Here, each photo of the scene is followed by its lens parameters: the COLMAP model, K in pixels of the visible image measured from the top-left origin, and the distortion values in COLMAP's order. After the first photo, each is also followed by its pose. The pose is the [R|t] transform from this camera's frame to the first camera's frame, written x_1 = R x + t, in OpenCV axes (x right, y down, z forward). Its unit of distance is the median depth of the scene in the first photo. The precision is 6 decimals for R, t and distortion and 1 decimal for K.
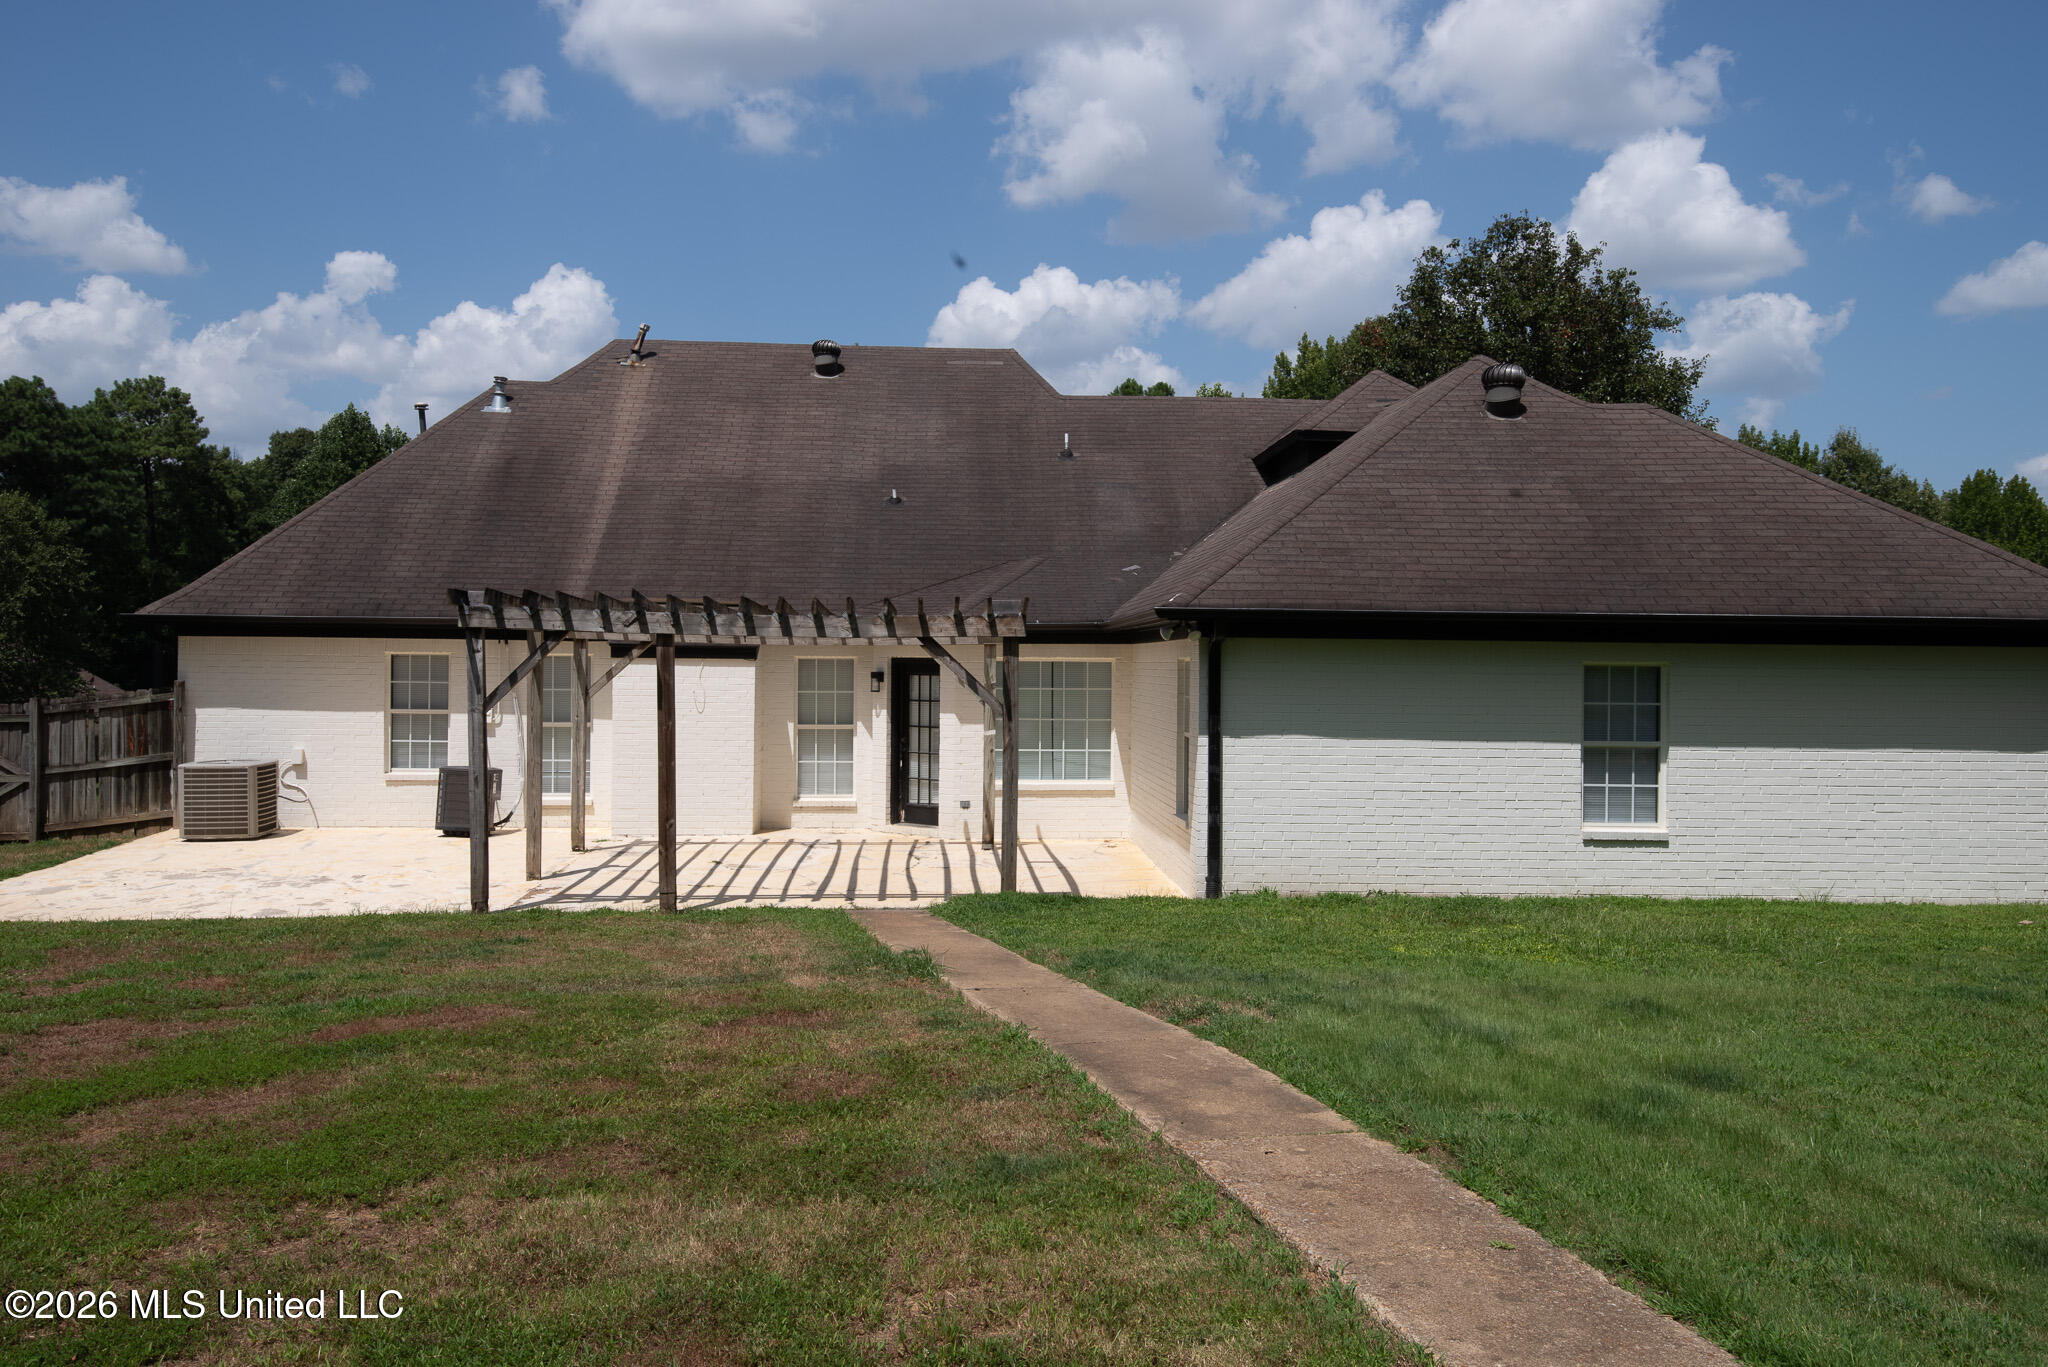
lens RADIAL K [[1628.1, 0, 1023.8], [0, 1628.1, 660.8], [0, 0, 1]] dist [0.149805, -0.000083]
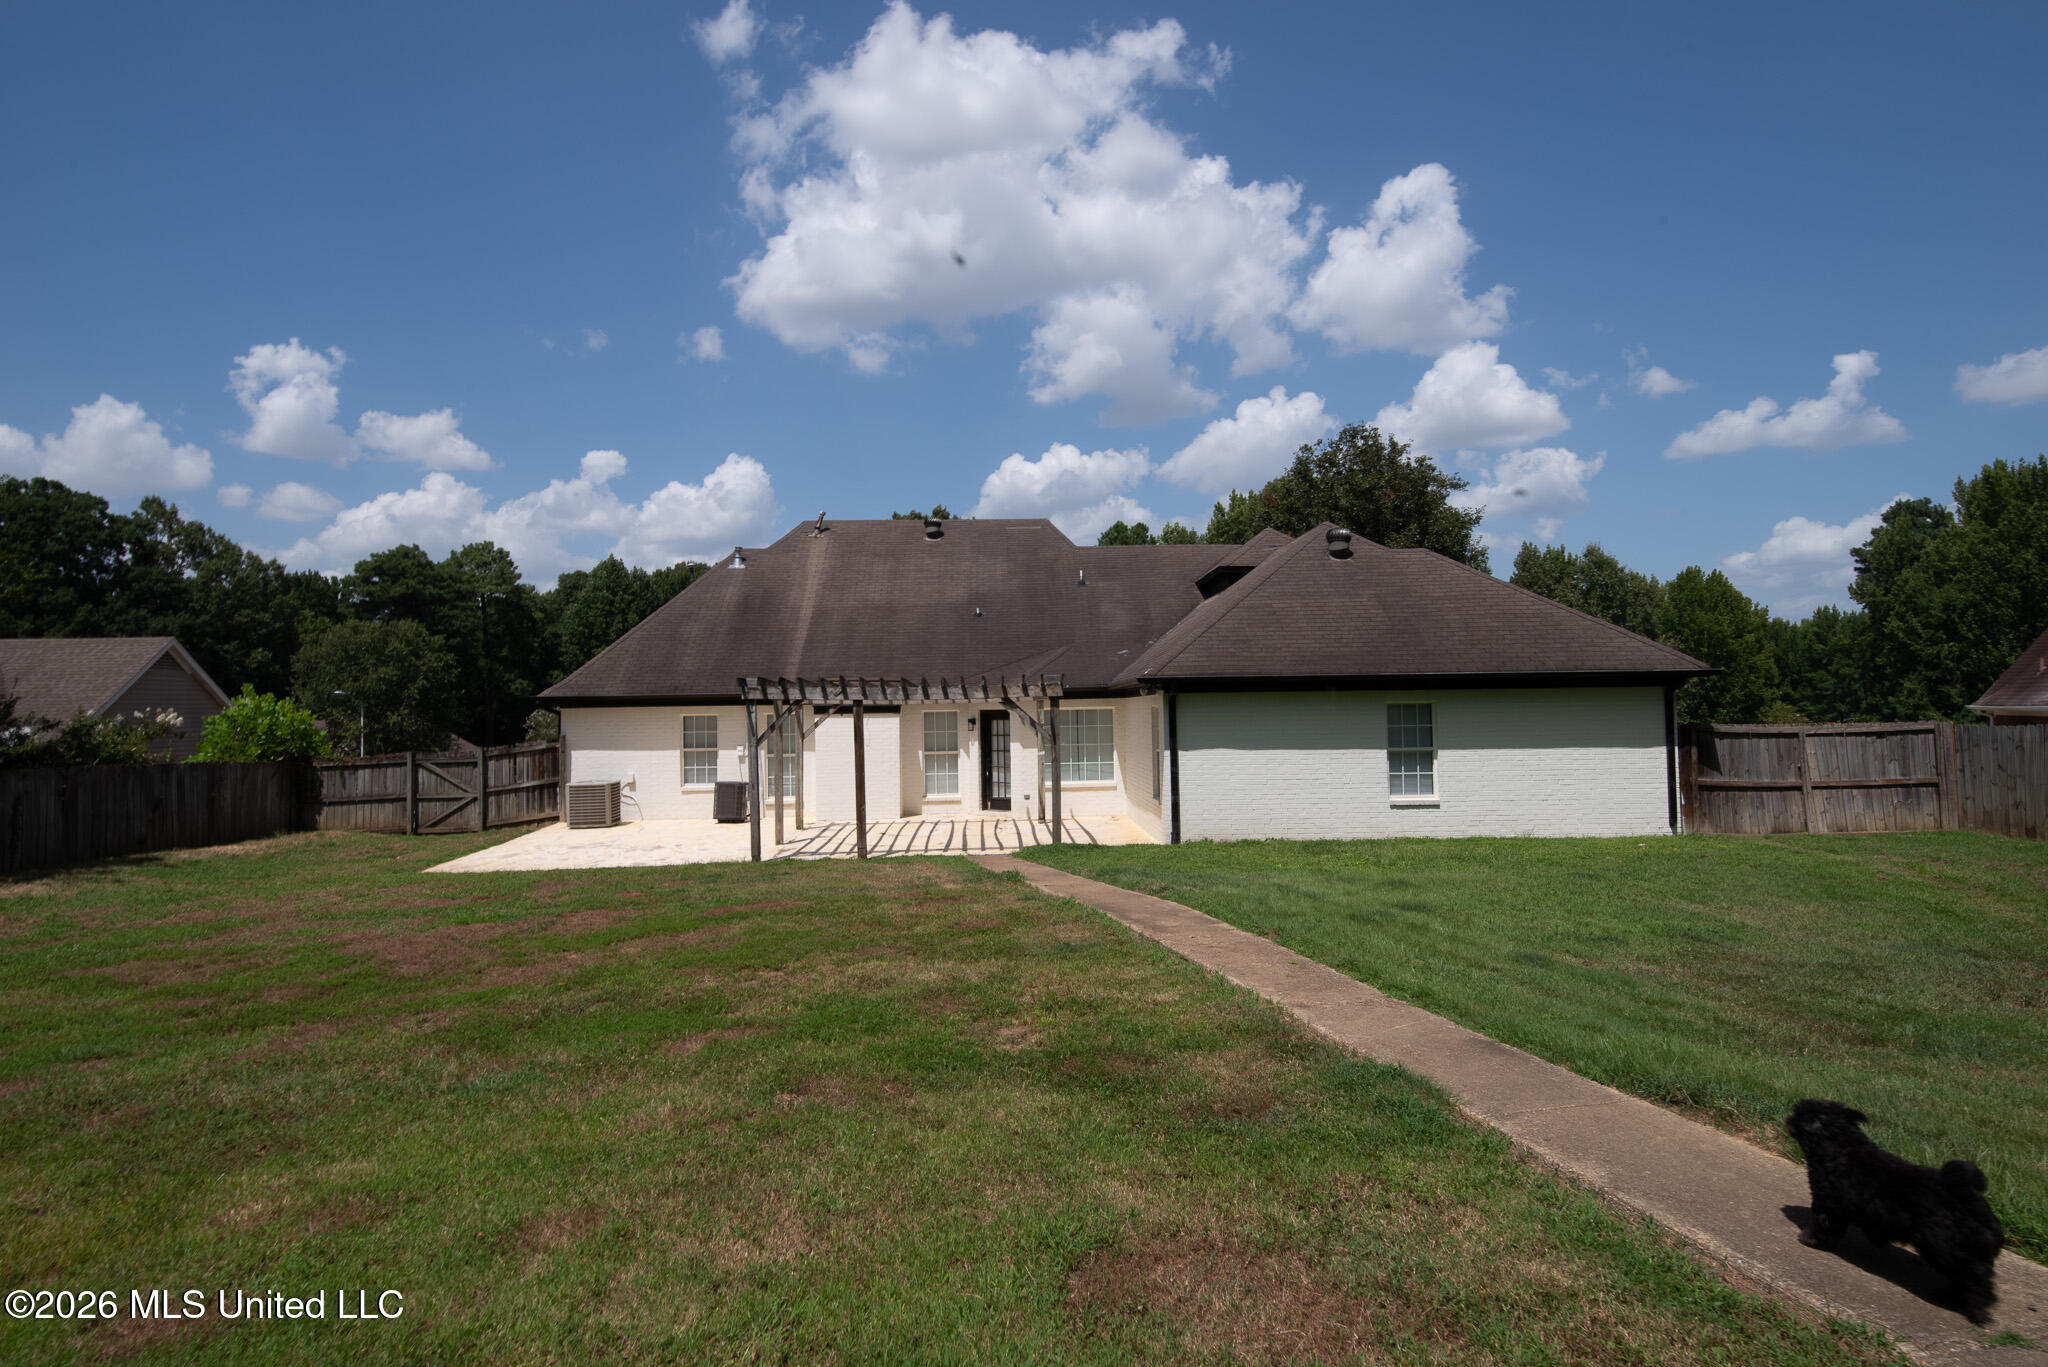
lens RADIAL K [[1137.9, 0, 1026.7], [0, 1137.9, 671.4], [0, 0, 1]] dist [0.012415, -0.000391]
pose [[0.999463, -0.026309, -0.019531, -0.008838], [0.025625, 0.999078, -0.034453, -0.000007], [0.020419, 0.033934, 0.999215, -0.143291]]
